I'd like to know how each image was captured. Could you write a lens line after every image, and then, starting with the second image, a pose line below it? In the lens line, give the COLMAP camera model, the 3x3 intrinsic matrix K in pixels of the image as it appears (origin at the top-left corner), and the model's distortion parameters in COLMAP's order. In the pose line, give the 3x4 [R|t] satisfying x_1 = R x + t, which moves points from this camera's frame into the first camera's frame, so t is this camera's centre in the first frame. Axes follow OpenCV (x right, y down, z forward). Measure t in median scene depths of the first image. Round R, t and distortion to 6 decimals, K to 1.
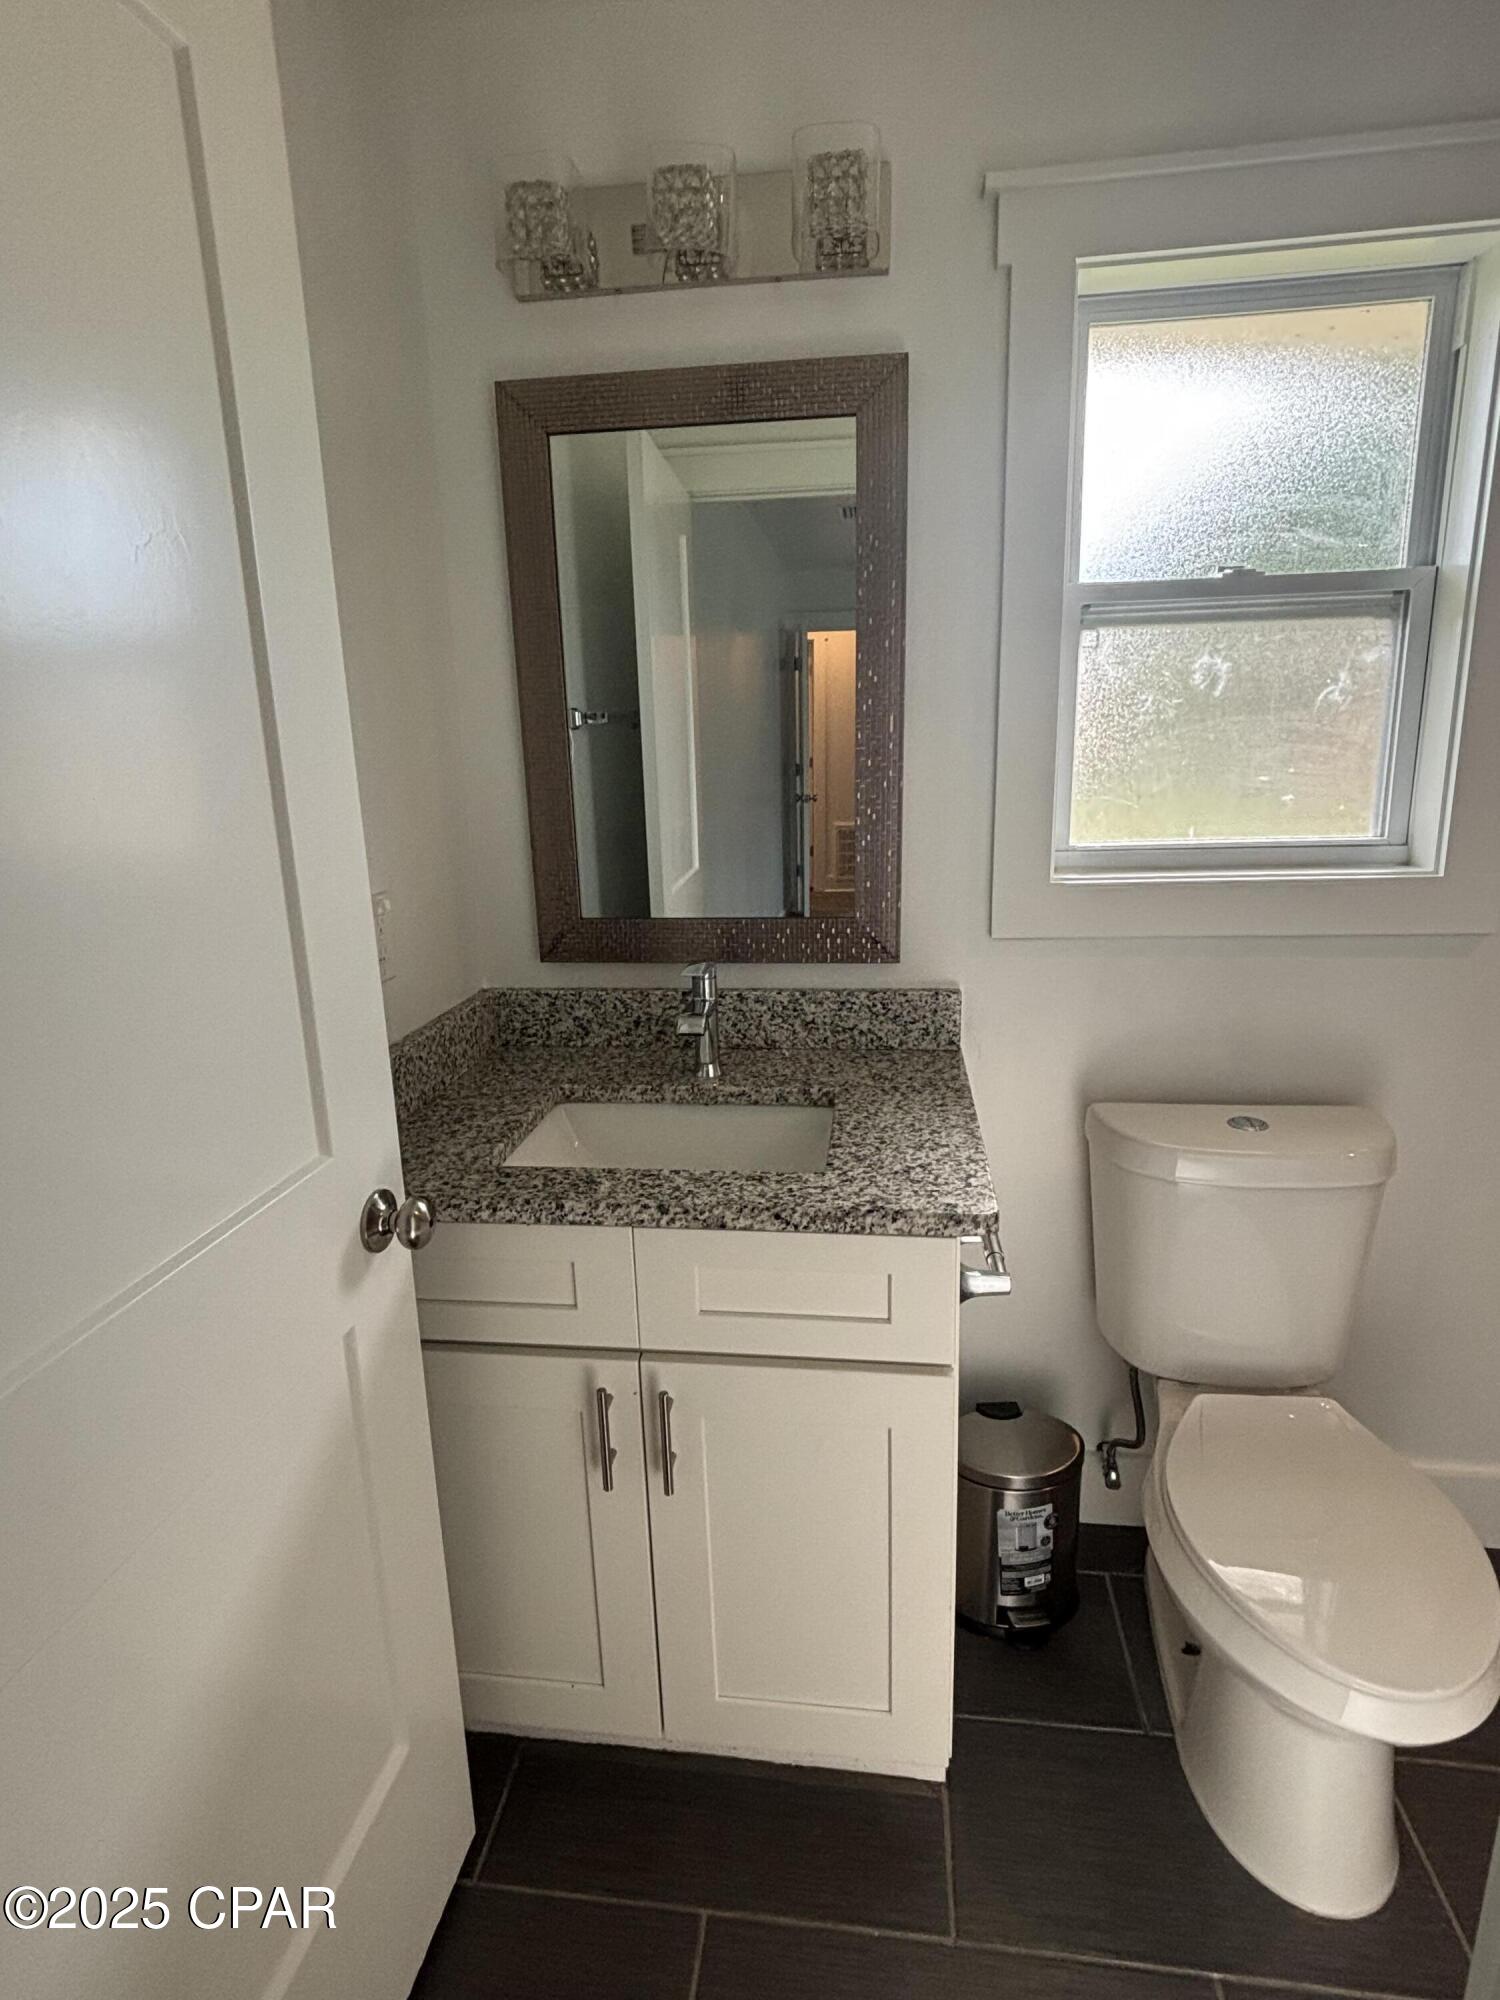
lens RADIAL K [[1025.9, 0, 750.0], [0, 1025.9, 1000.0], [0, 0, 1]] dist [-0.024929, 0.001653]
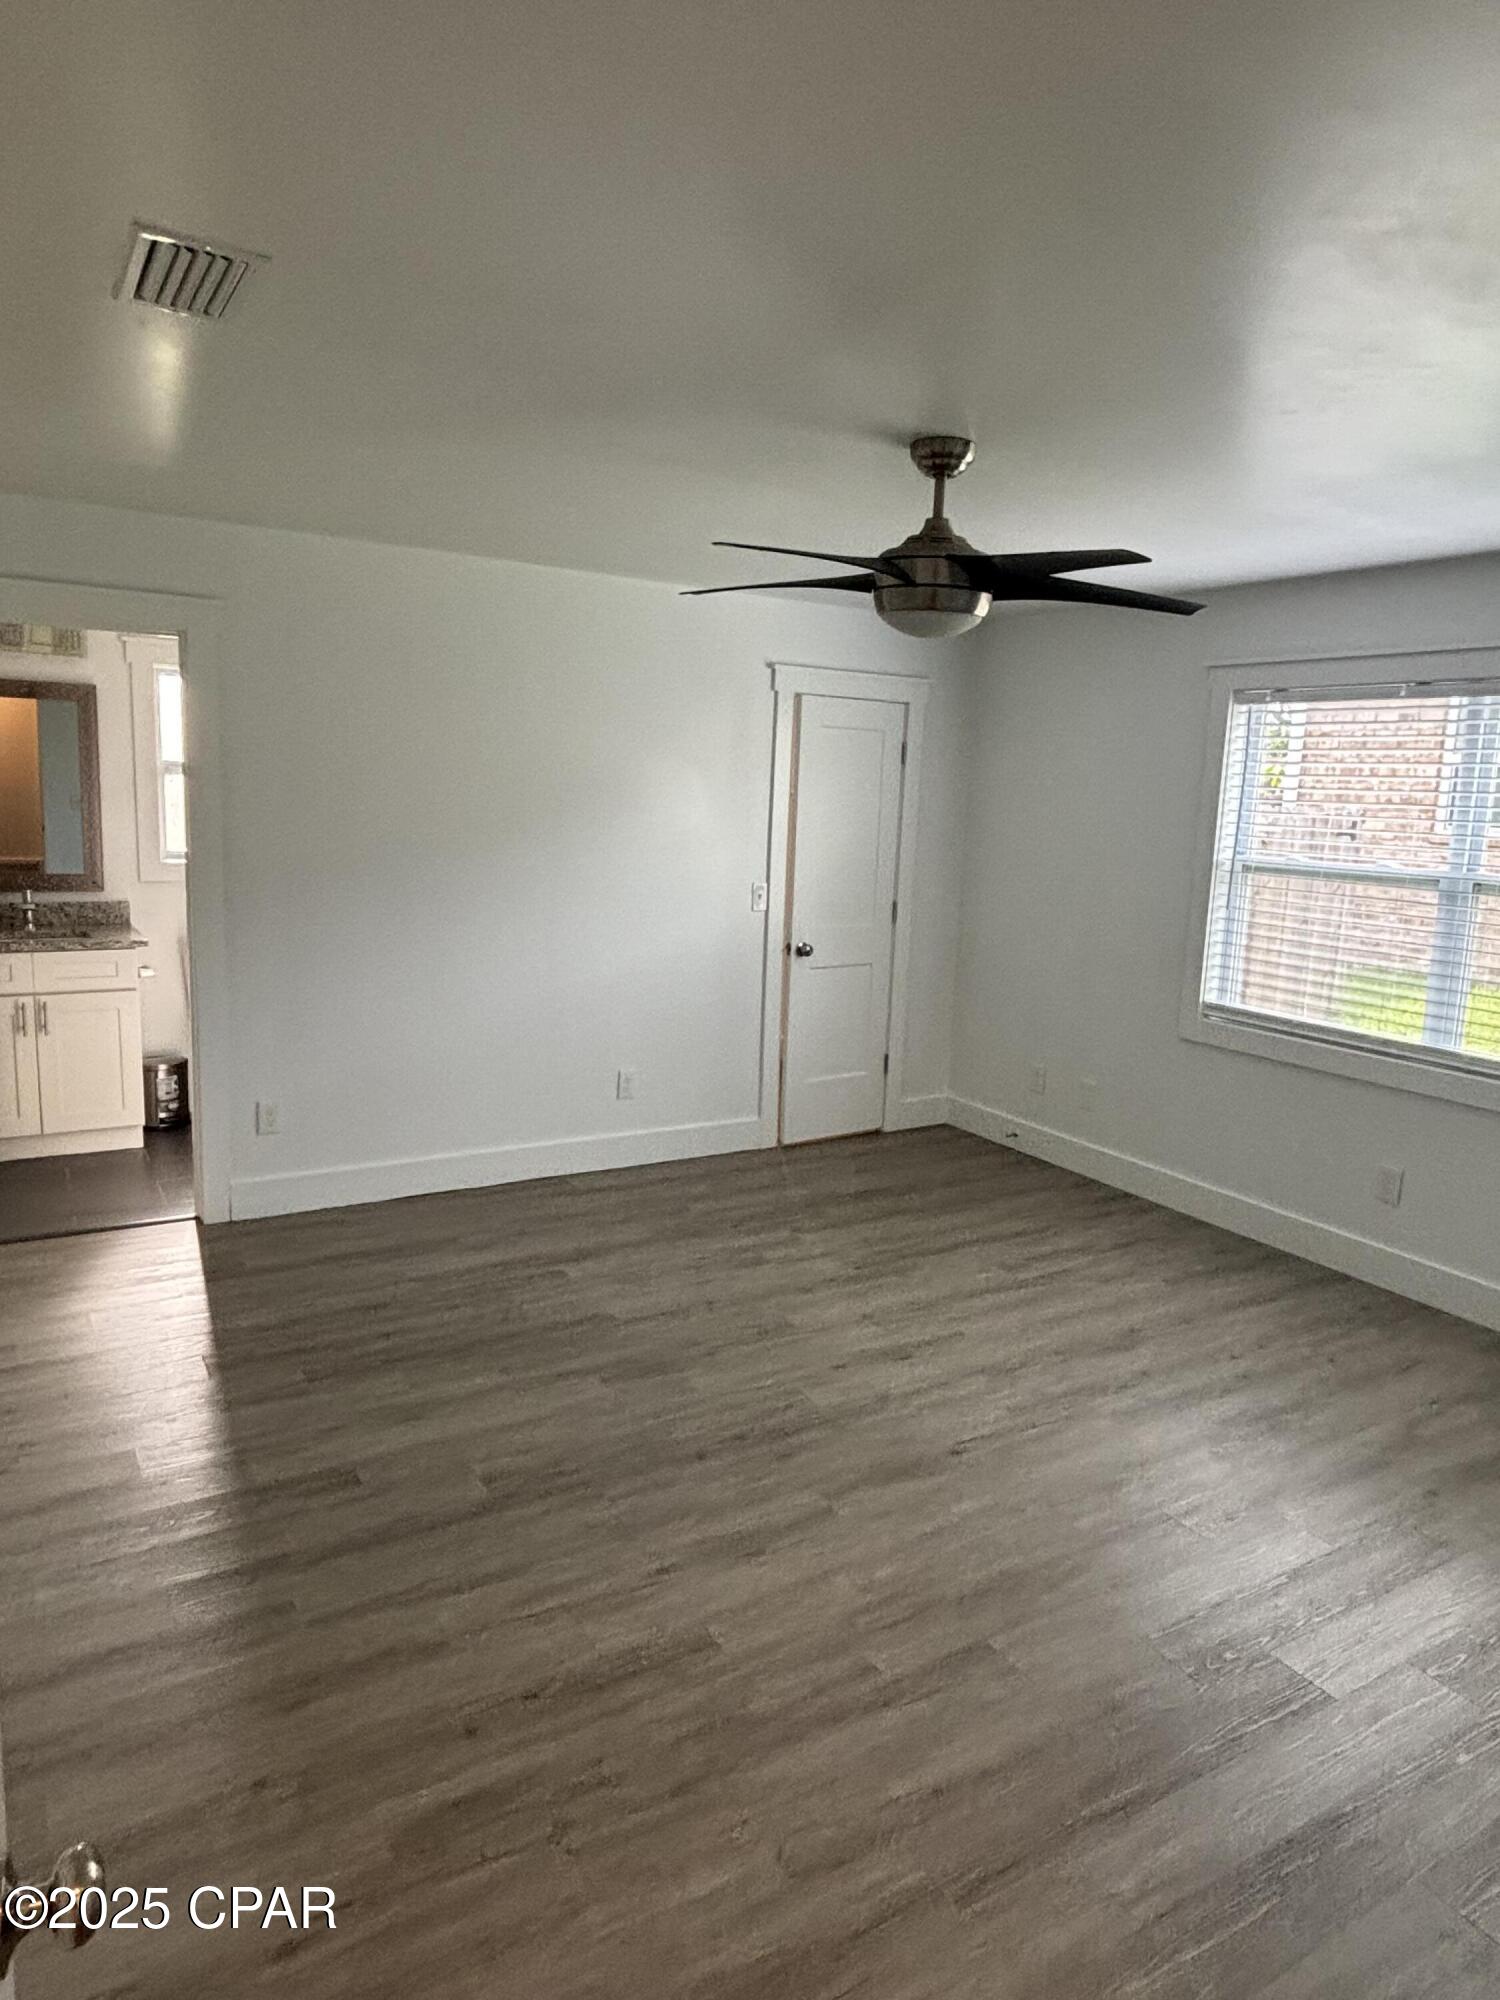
lens RADIAL K [[1239.6, 0, 750.0], [0, 1239.6, 1000.0], [0, 0, 1]] dist [0.003158, 0.000631]
pose [[0.770800, -0.046485, 0.635379, -0.675786], [0.092292, 0.994961, -0.039171, 0.567196], [-0.630357, 0.088833, 0.771206, -2.759941]]
